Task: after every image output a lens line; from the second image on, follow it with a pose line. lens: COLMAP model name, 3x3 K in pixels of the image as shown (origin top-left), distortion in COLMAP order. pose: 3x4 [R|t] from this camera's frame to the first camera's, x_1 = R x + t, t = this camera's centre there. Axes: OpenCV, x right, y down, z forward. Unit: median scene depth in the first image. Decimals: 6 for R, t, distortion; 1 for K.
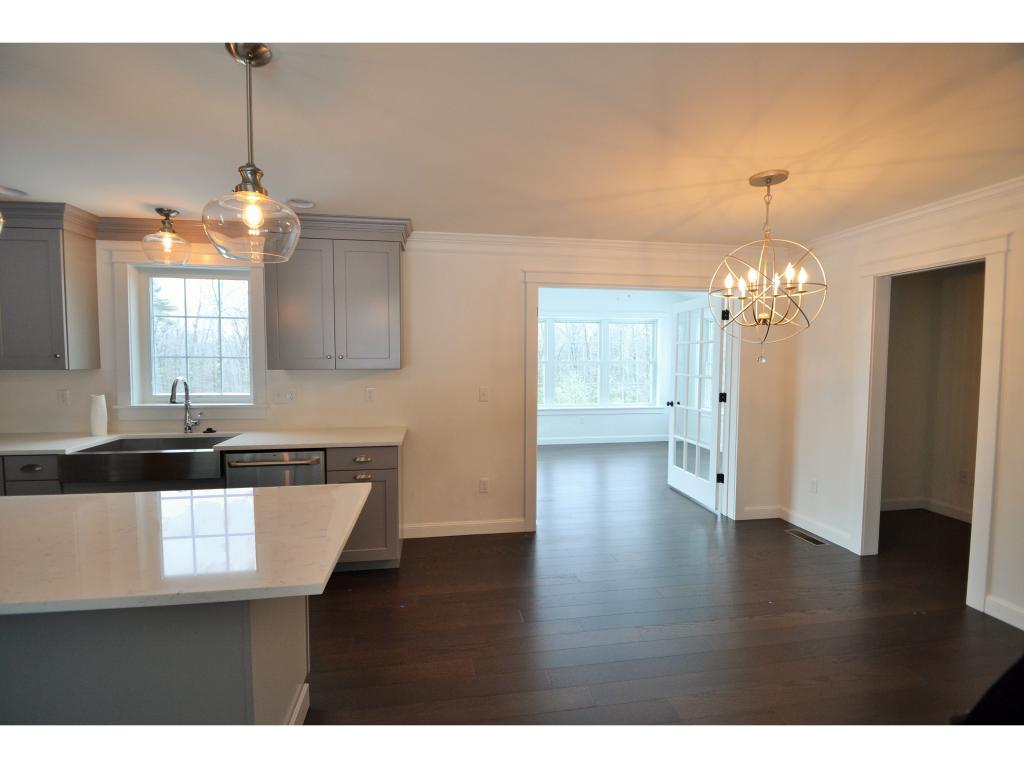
lens RADIAL K [[462.2, 0, 506.6], [0, 462.2, 381.0], [0, 0, 1]] dist [-0.004146, -0.000580]
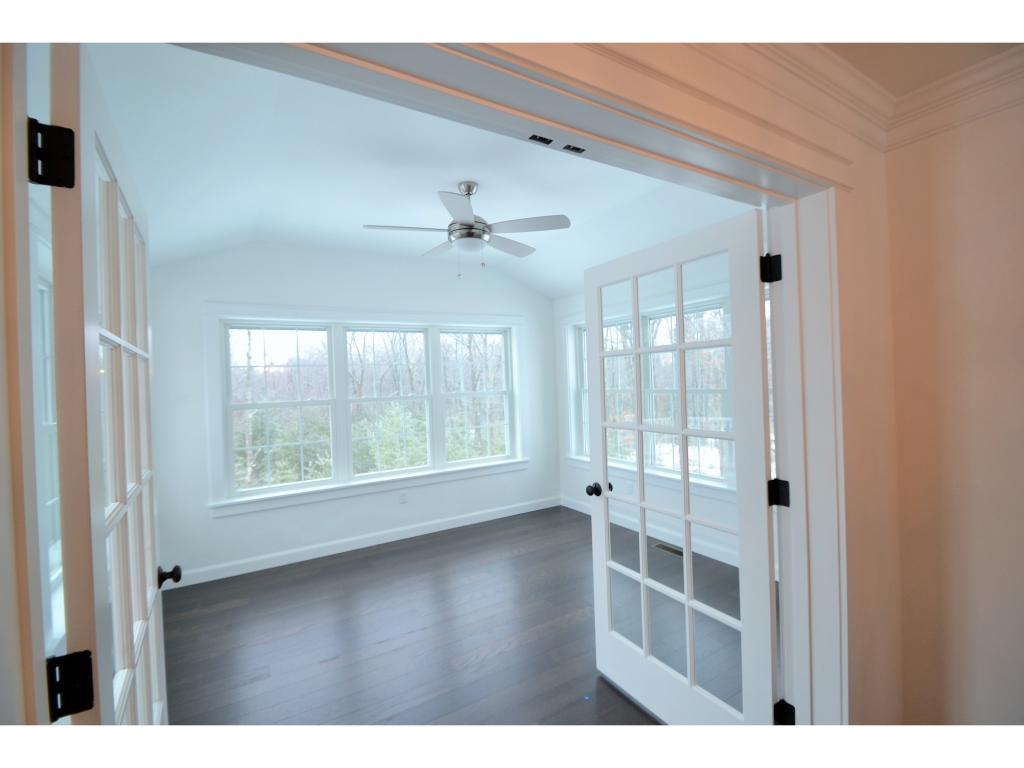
lens RADIAL K [[462.2, 0, 506.6], [0, 462.2, 381.0], [0, 0, 1]] dist [-0.004146, -0.000580]
pose [[0.929527, -0.032430, 0.367325, 0.075455], [0.054099, 0.997340, -0.048848, -0.025019], [-0.364764, 0.065277, 0.928809, 0.398964]]
